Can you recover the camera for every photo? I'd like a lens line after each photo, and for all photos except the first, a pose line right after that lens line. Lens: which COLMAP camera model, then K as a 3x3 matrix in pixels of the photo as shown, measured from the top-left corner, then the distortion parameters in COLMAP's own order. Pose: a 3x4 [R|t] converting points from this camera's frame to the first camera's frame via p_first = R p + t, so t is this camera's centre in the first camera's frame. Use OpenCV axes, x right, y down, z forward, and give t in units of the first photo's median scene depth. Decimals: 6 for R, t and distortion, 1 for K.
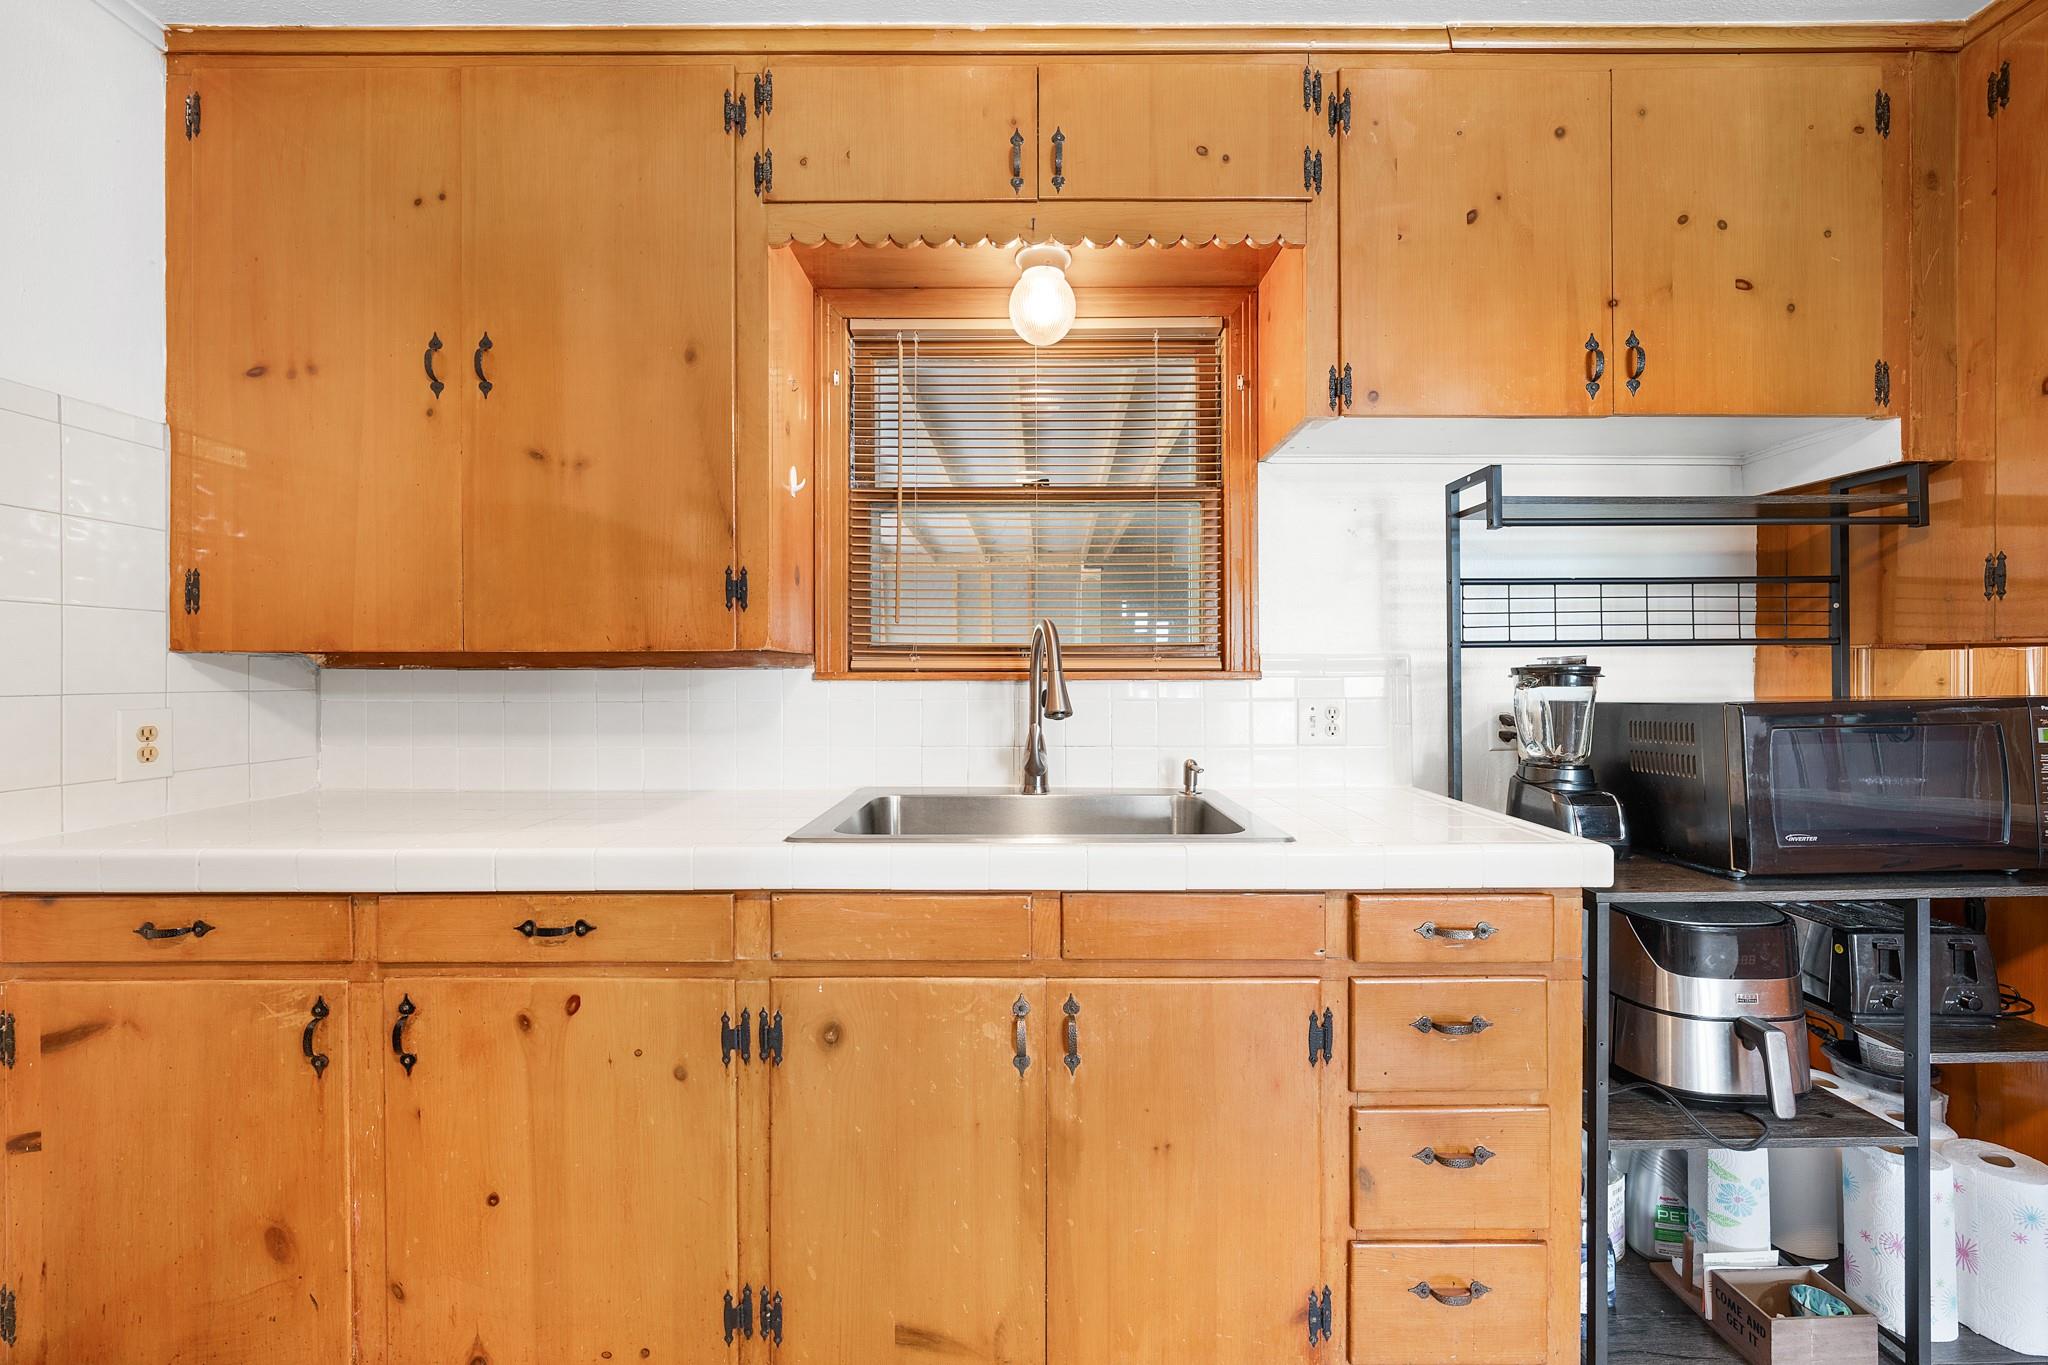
lens RADIAL K [[753.5, 0, 1027.7], [0, 753.5, 673.4], [0, 0, 1]] dist [-0.002456, 0.000078]
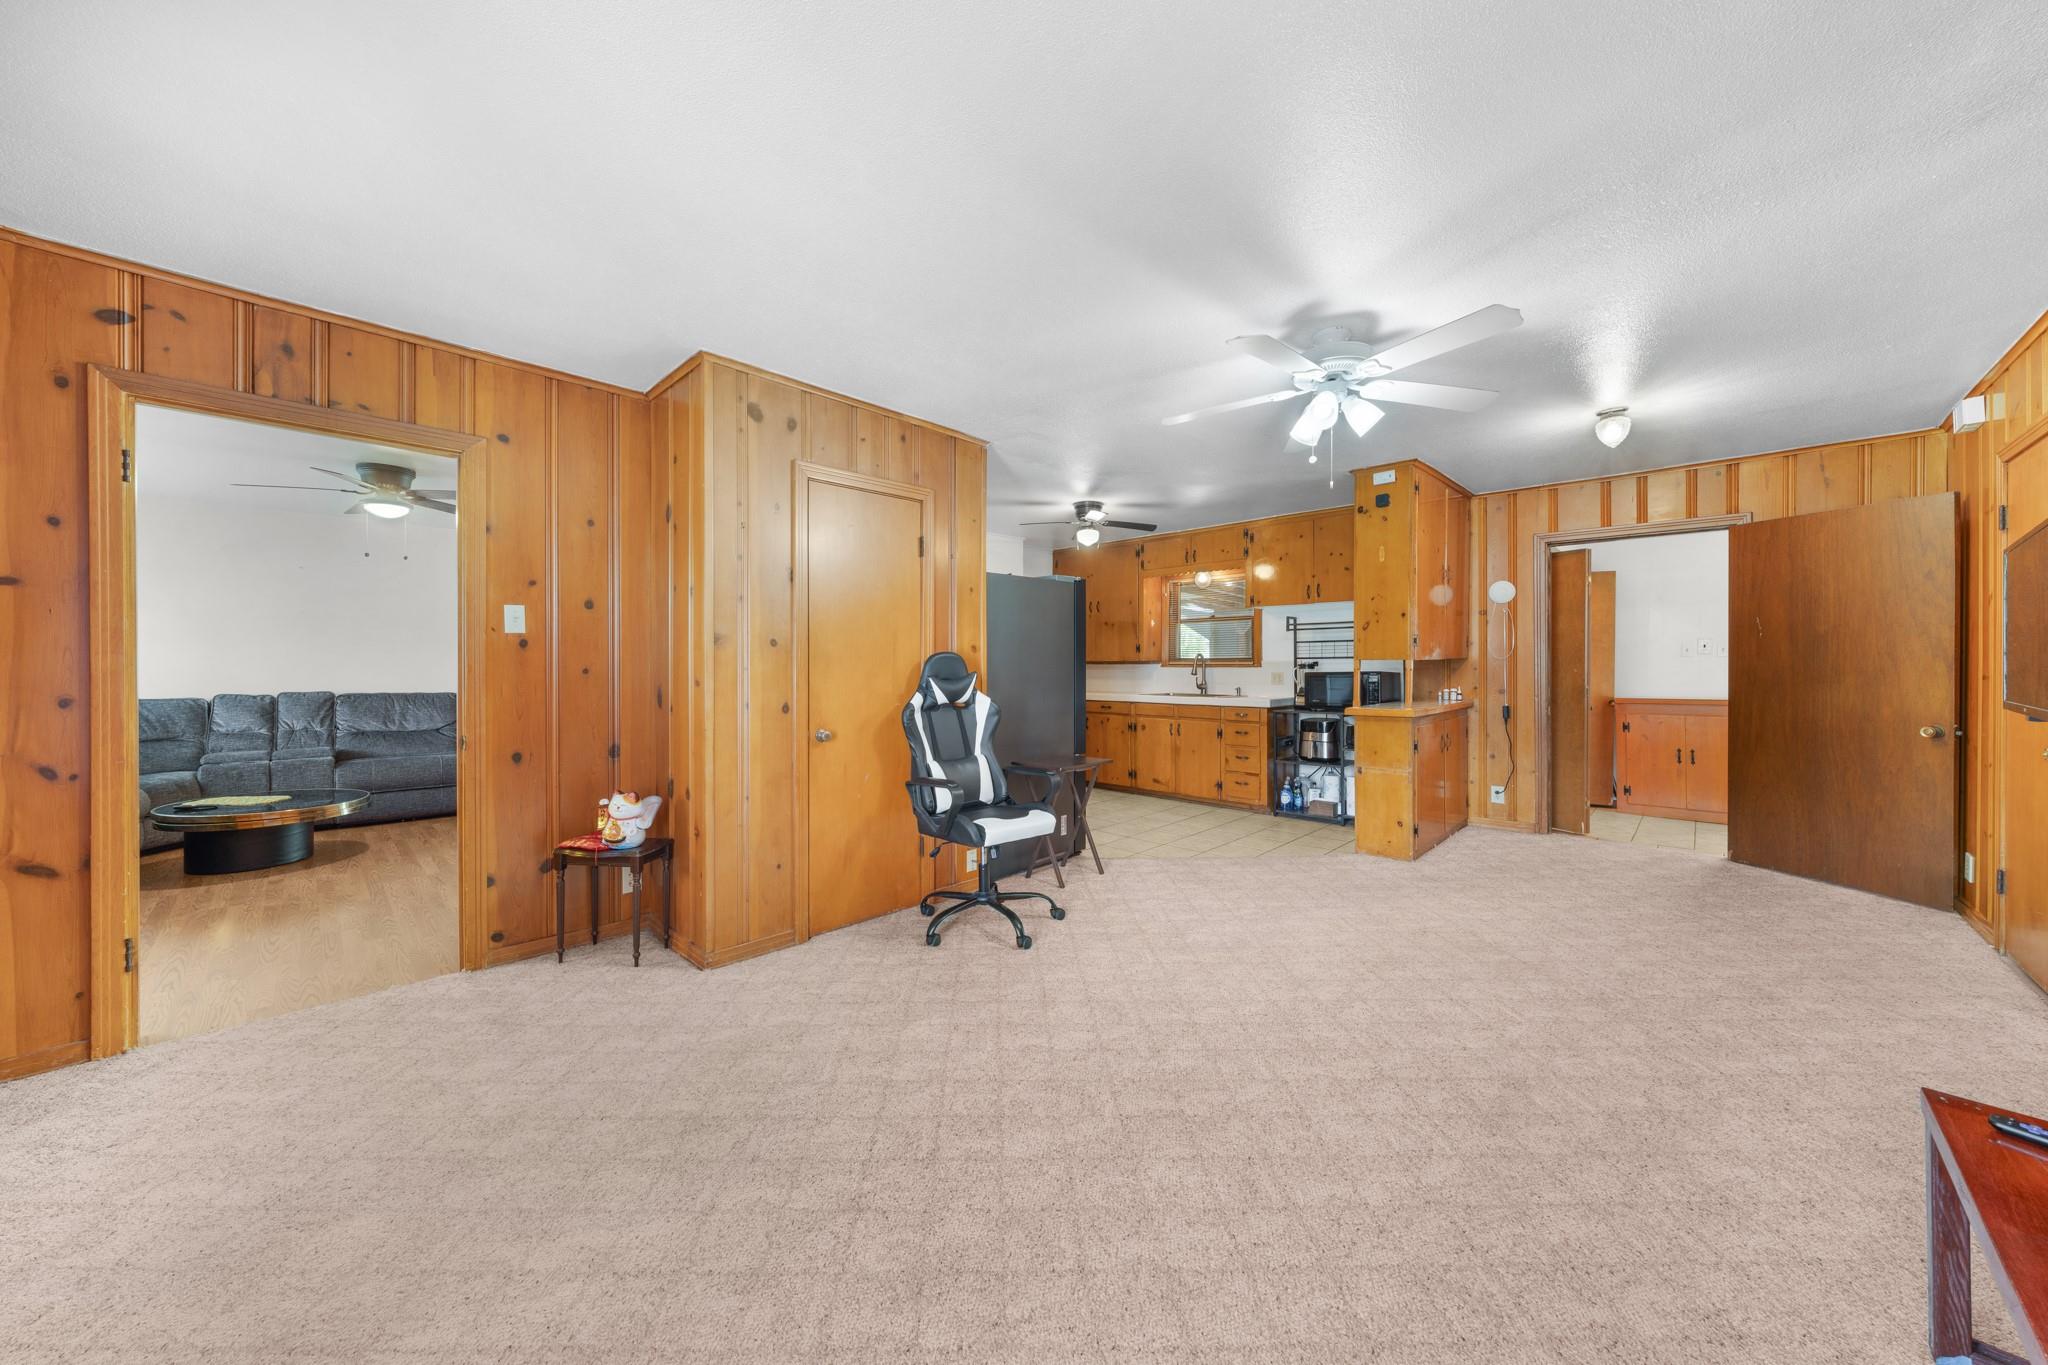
lens RADIAL K [[716.6, 0, 1023.5], [0, 716.6, 666.5], [0, 0, 1]] dist [-0.001187, -0.000140]
pose [[0.717902, 0.000552, -0.696144, 2.376435], [-0.000730, 1.000000, 0.000041, 0.006045], [0.696144, 0.000479, 0.717902, -2.939196]]
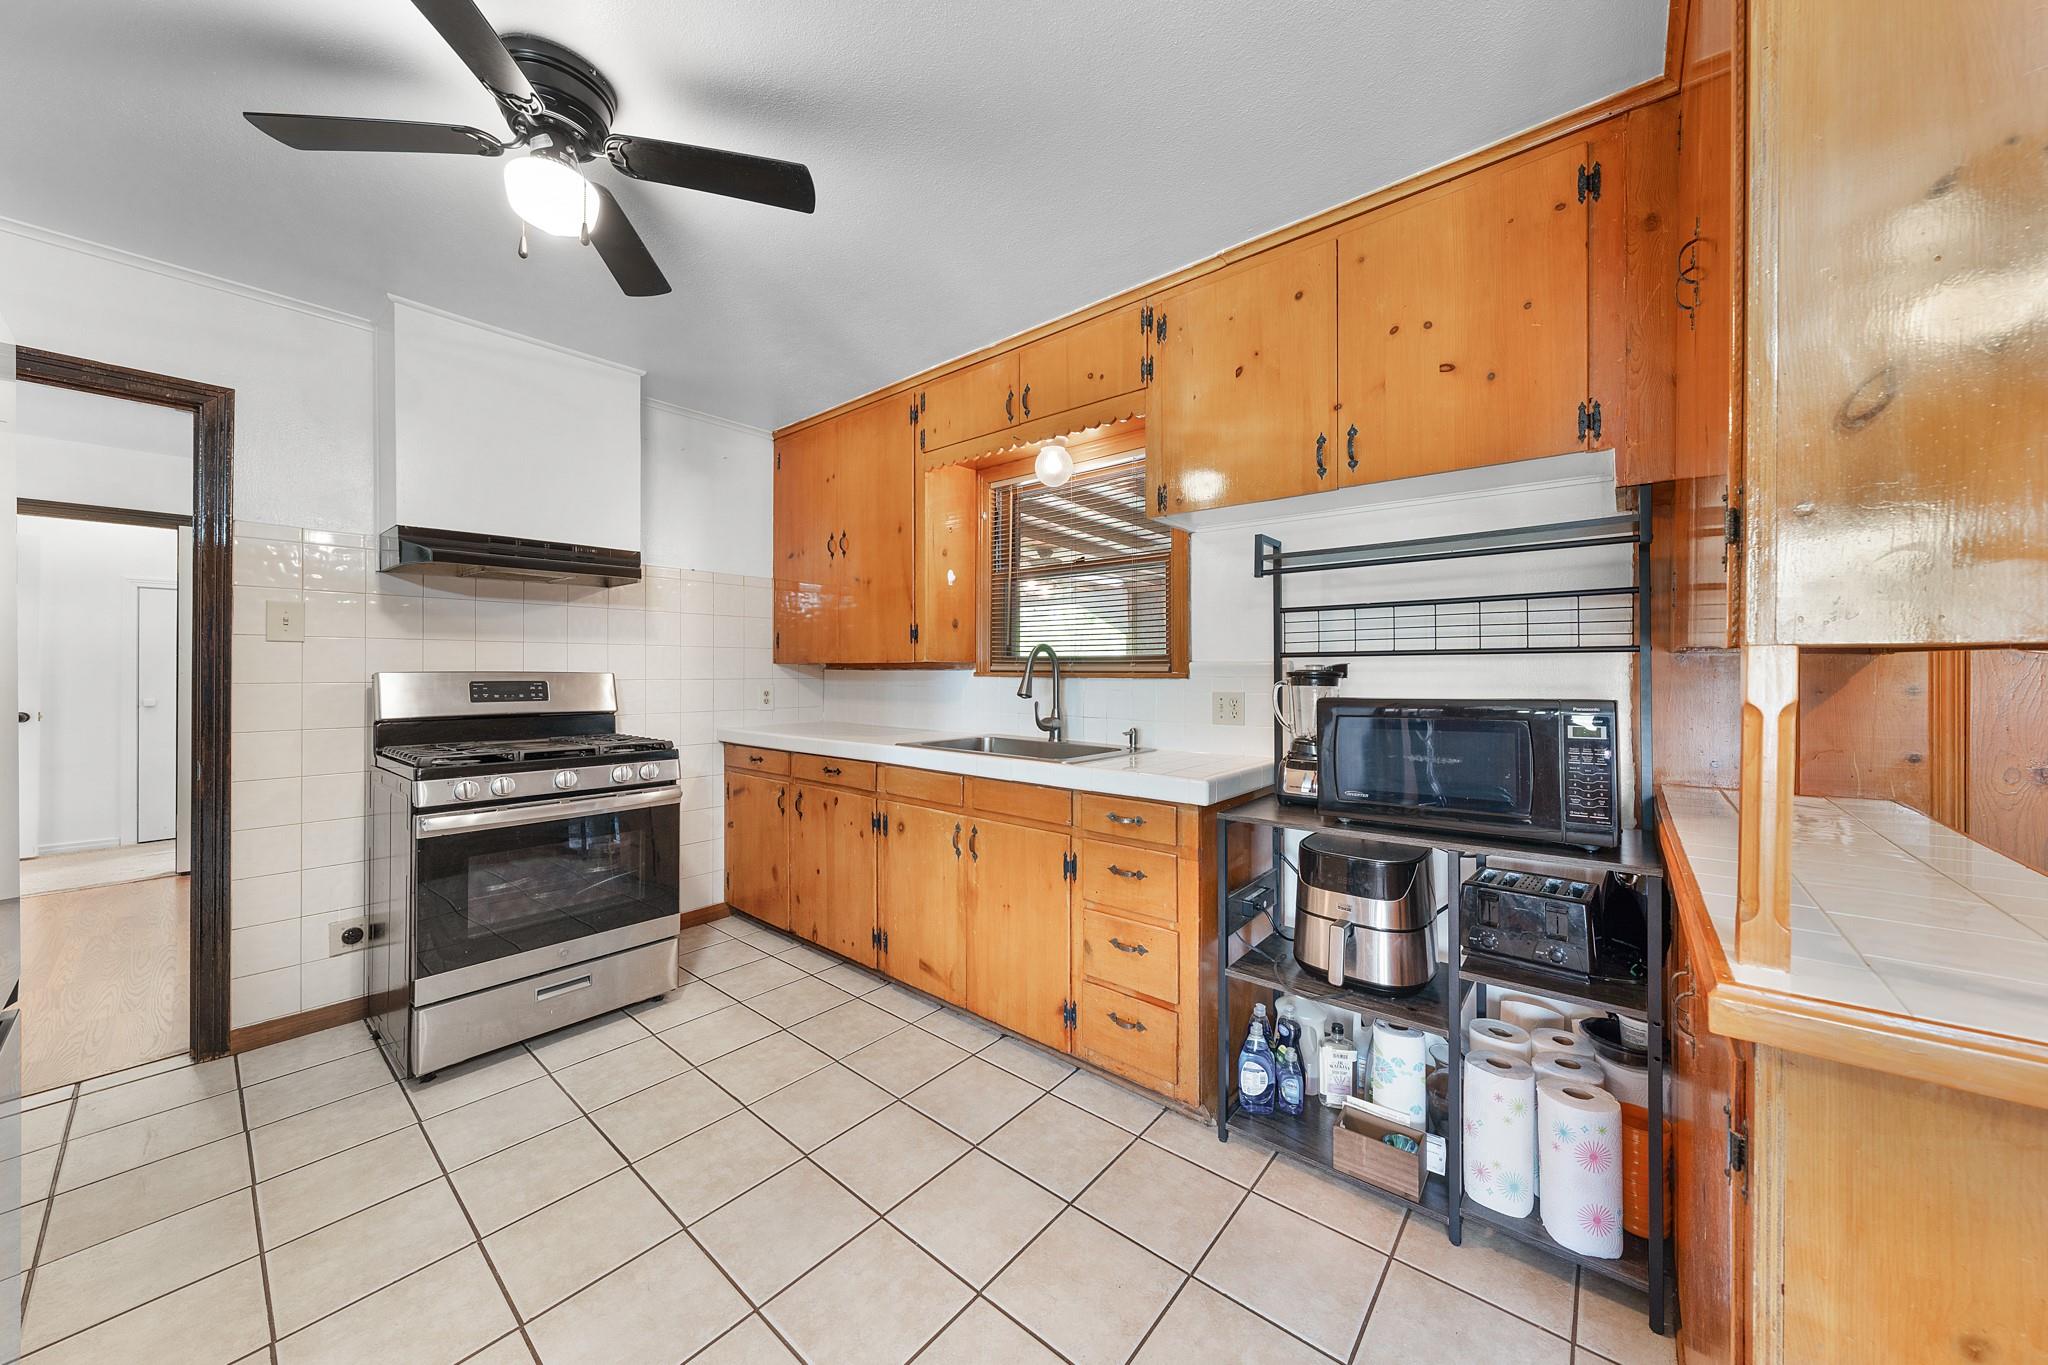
lens RADIAL K [[716.6, 0, 1015.7], [0, 716.6, 668.6], [0, 0, 1]] dist [-0.001187, -0.000140]
pose [[0.757173, 0.002354, -0.653210, 1.188999], [-0.003578, 0.999993, -0.000544, -0.012067], [0.653205, 0.002749, 0.757176, -0.373174]]
